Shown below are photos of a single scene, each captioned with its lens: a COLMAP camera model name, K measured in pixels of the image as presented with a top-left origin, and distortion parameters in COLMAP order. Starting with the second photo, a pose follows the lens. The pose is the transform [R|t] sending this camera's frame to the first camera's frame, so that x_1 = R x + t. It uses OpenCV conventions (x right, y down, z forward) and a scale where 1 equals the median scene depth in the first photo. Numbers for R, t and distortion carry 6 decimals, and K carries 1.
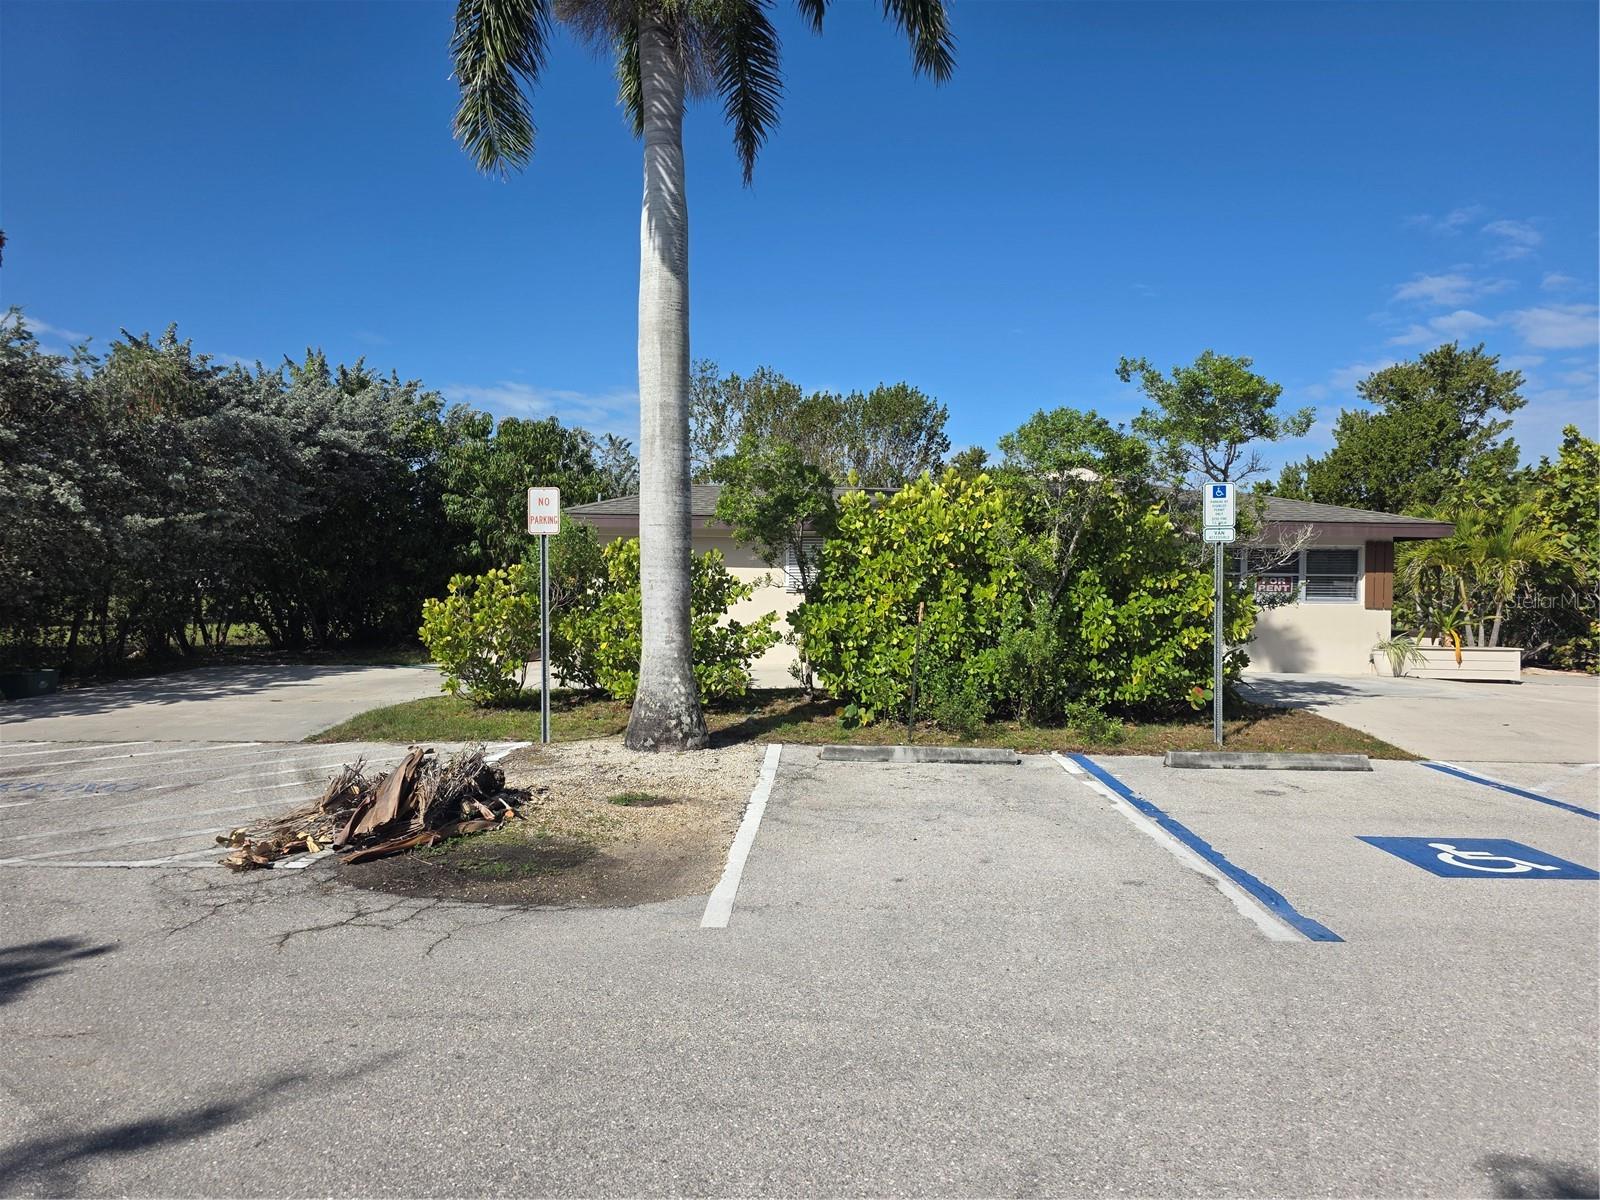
lens RADIAL K [[1069.8, 0, 800.0], [0, 1069.8, 600.0], [0, 0, 1]] dist [0.079014, -0.054681]
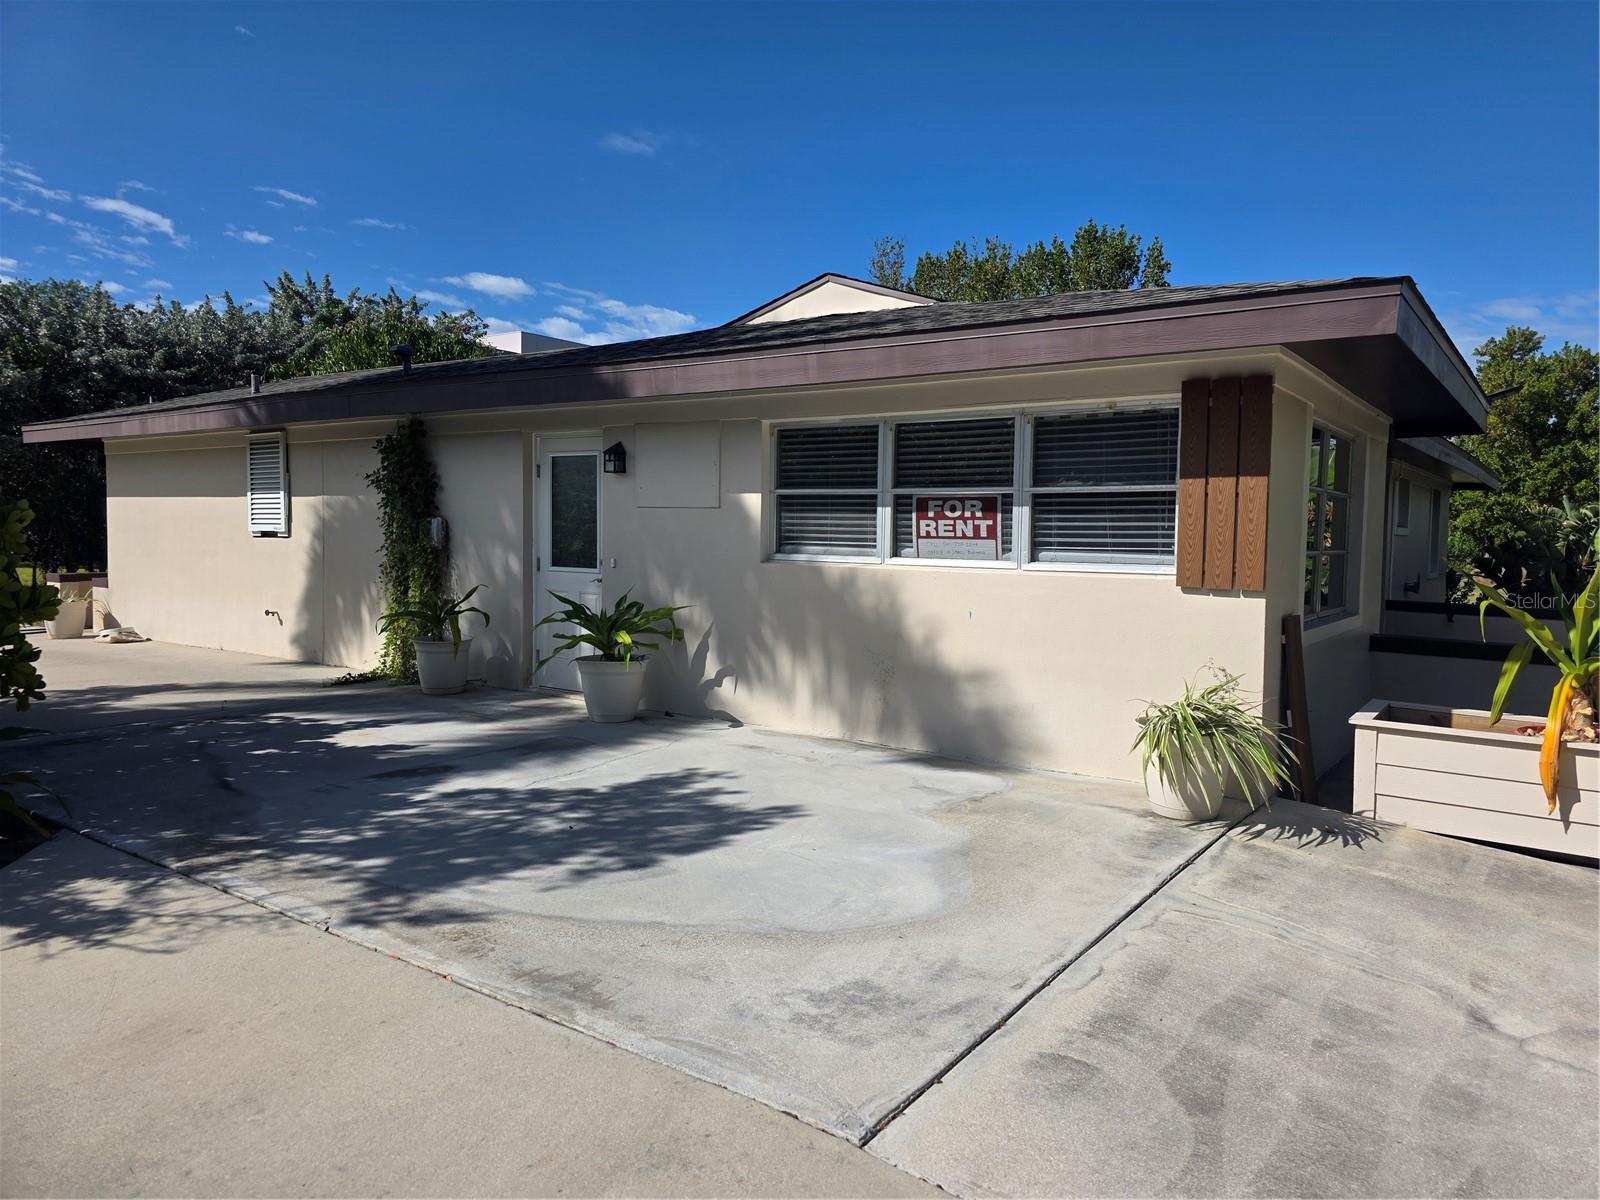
lens RADIAL K [[1065.5, 0, 826.2], [0, 1065.5, 577.1], [0, 0, 1]] dist [0.070503, -0.057670]
pose [[0.824383, 0.023652, -0.565538, 1.025448], [-0.012698, 0.999648, 0.023298, -0.004231], [0.565890, -0.012025, 0.824393, 1.143627]]
